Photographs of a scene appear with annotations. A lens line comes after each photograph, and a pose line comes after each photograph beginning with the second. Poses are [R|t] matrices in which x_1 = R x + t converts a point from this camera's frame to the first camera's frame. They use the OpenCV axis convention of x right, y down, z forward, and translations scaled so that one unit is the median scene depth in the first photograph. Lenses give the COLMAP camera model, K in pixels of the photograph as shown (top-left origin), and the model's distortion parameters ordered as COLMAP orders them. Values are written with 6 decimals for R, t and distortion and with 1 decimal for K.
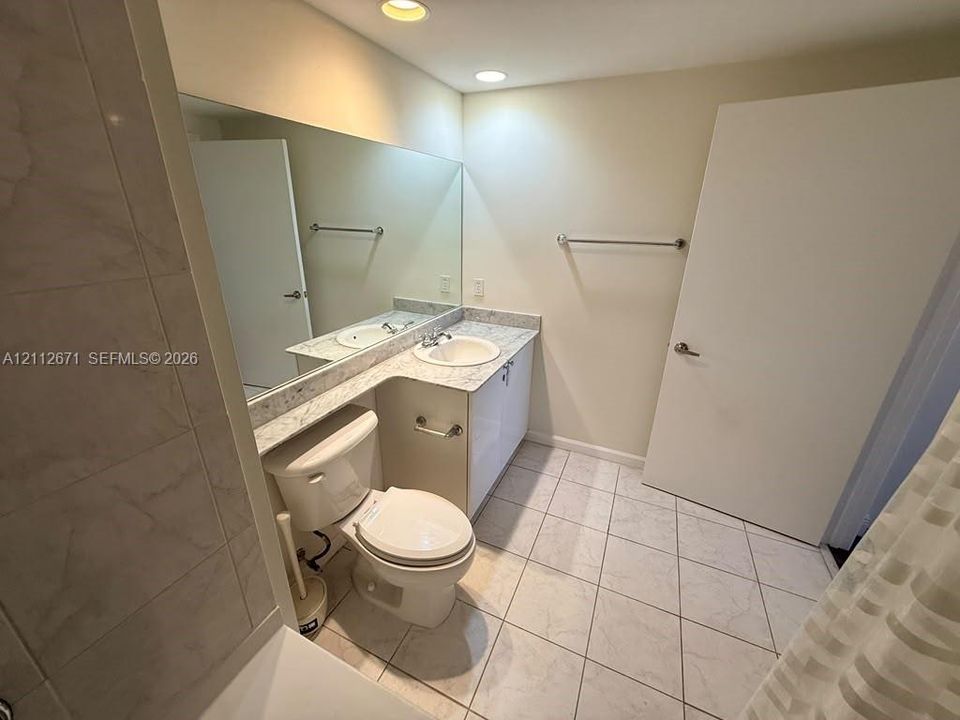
lens RADIAL K [[382.2, 0, 476.2], [0, 382.2, 357.4], [0, 0, 1]] dist [-0.002087, 0.000001]
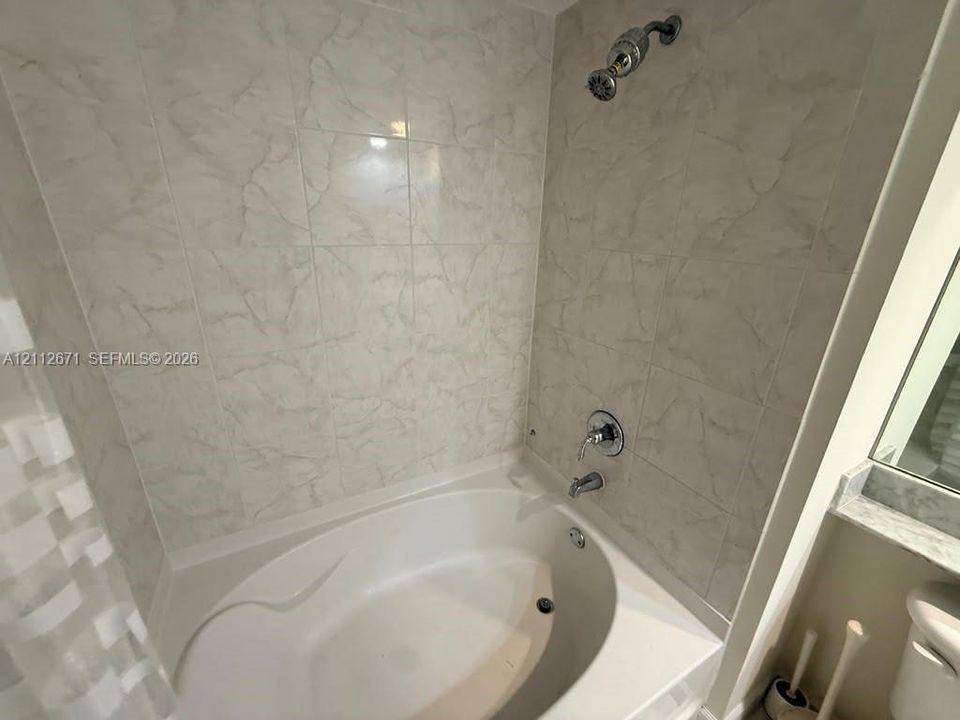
lens RADIAL K [[379.1, 0, 476.8], [0, 379.1, 360.6], [0, 0, 1]] dist [-0.000215, -0.000033]
pose [[-0.583940, 0.258322, -0.769600, 0.223807], [-0.312679, 0.803307, 0.506883, -0.086735], [0.749164, 0.536627, -0.388311, 0.288433]]
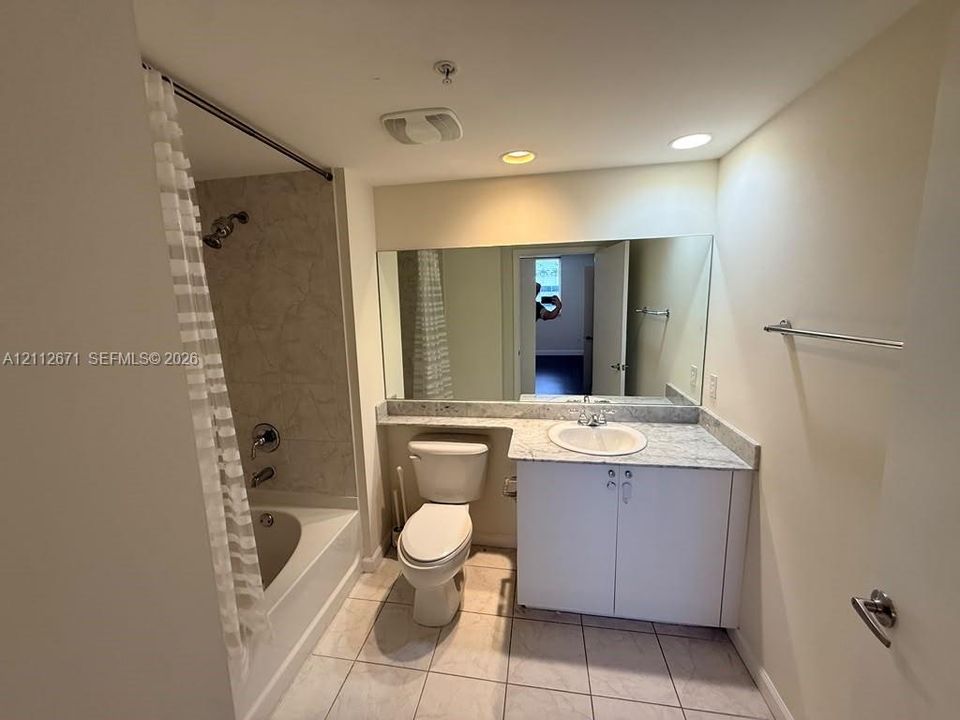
lens RADIAL K [[379.1, 0, 476.8], [0, 379.1, 360.6], [0, 0, 1]] dist [-0.000215, -0.000033]
pose [[0.265580, 0.130412, -0.955228, 0.721991], [-0.319464, 0.946735, 0.040433, -0.137815], [0.909621, 0.294423, 0.293096, 0.424711]]
